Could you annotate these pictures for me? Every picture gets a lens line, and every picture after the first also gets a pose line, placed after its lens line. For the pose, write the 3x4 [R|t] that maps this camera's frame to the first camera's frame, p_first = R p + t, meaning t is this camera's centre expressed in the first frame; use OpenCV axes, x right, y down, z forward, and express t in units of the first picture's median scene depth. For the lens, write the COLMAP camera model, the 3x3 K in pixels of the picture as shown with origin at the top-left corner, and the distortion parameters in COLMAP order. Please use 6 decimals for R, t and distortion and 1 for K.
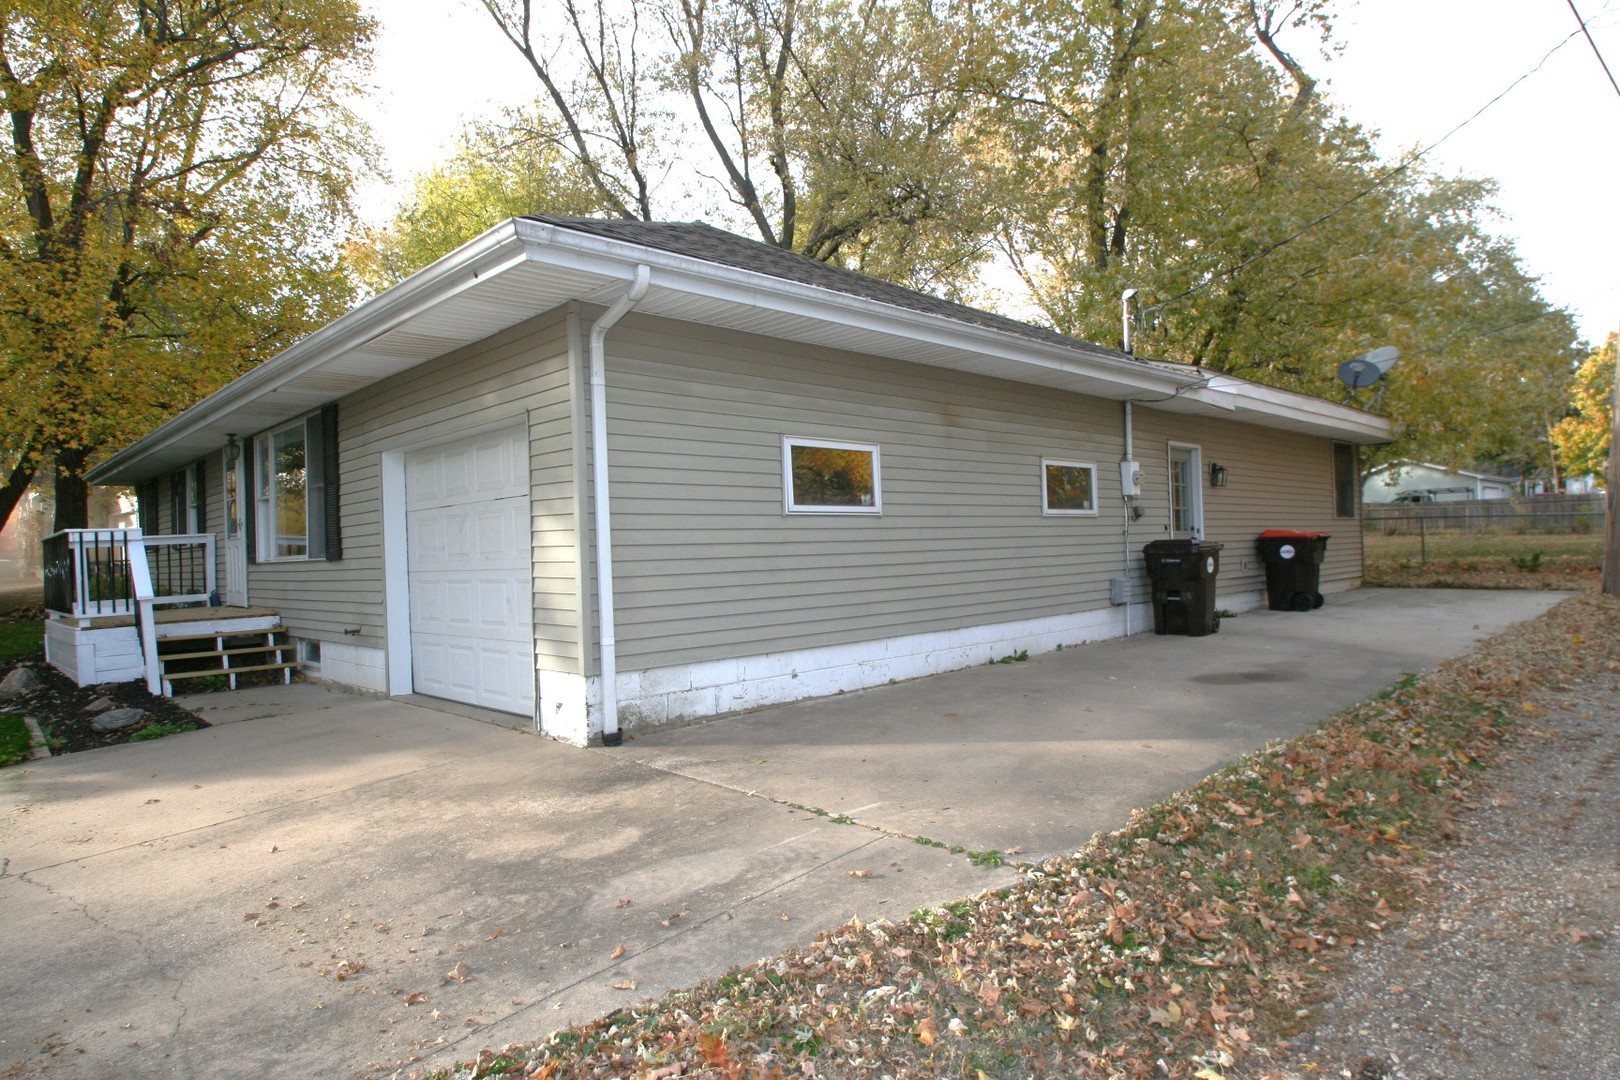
lens RADIAL K [[947.9, 0, 803.9], [0, 947.9, 541.7], [0, 0, 1]] dist [-0.022779, 0.001266]
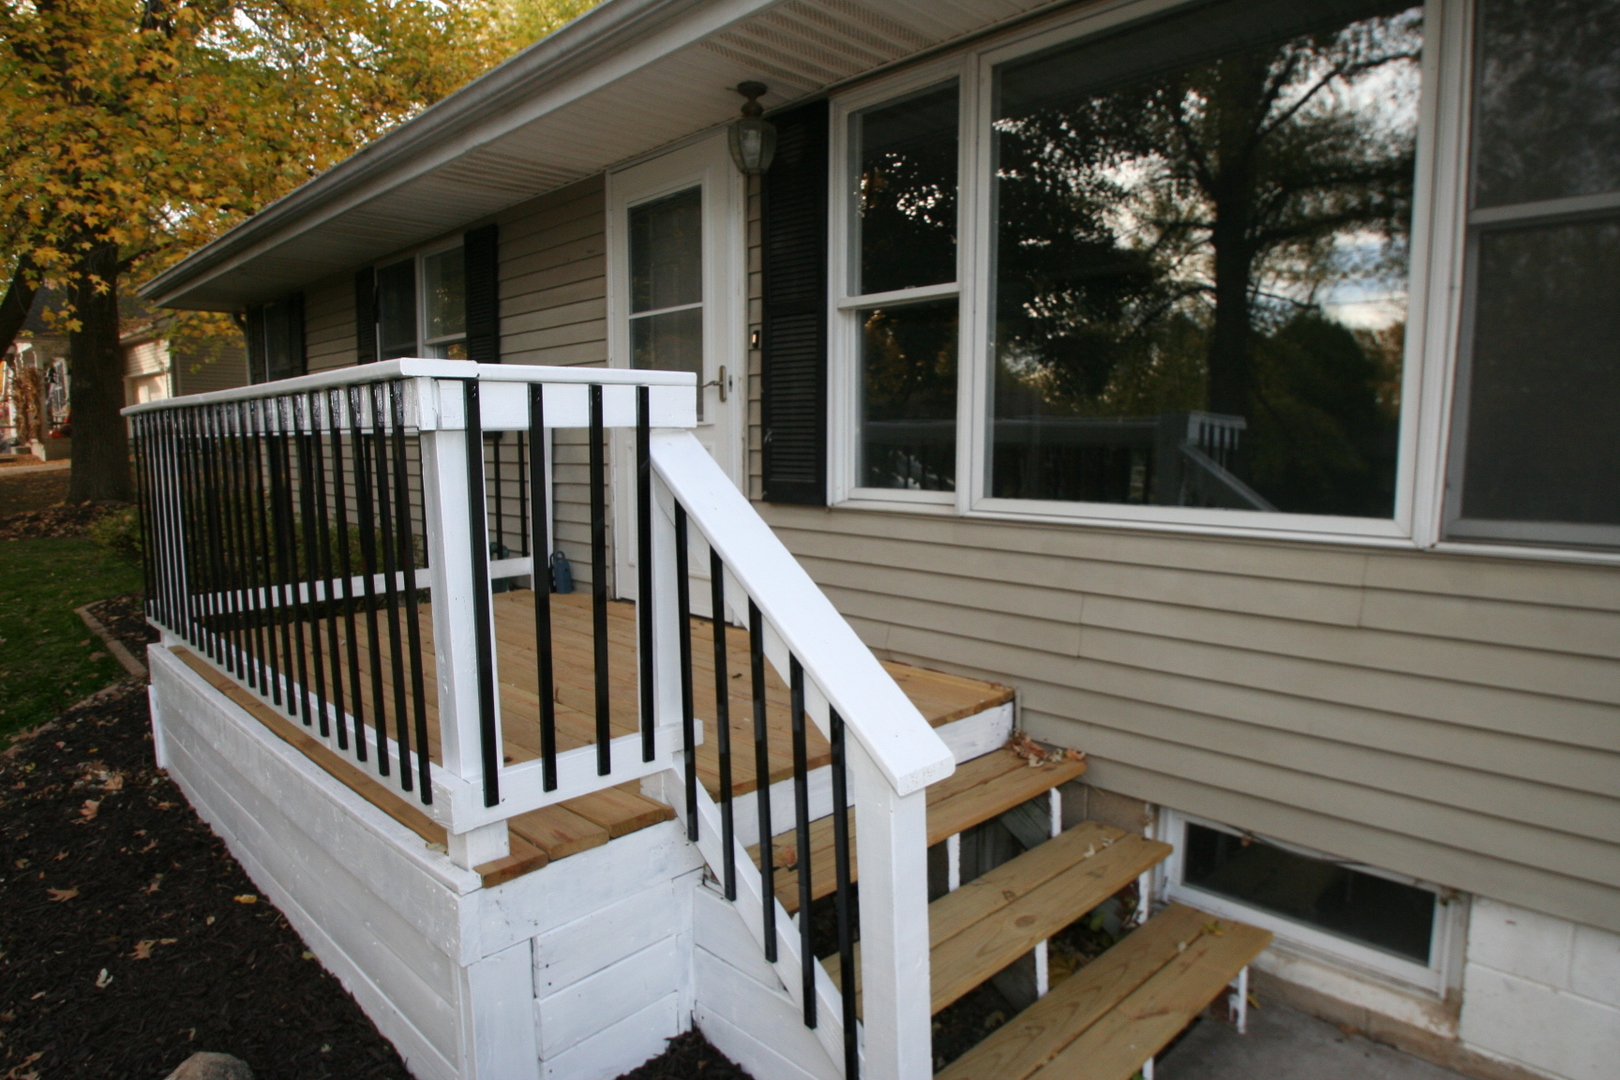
lens RADIAL K [[947.9, 0, 803.9], [0, 947.9, 541.7], [0, 0, 1]] dist [-0.022779, 0.001266]
pose [[0.999134, 0.039734, 0.012377, -0.370057], [-0.040857, 0.993081, 0.110095, -0.000907], [-0.007917, -0.110506, 0.993844, 0.423017]]
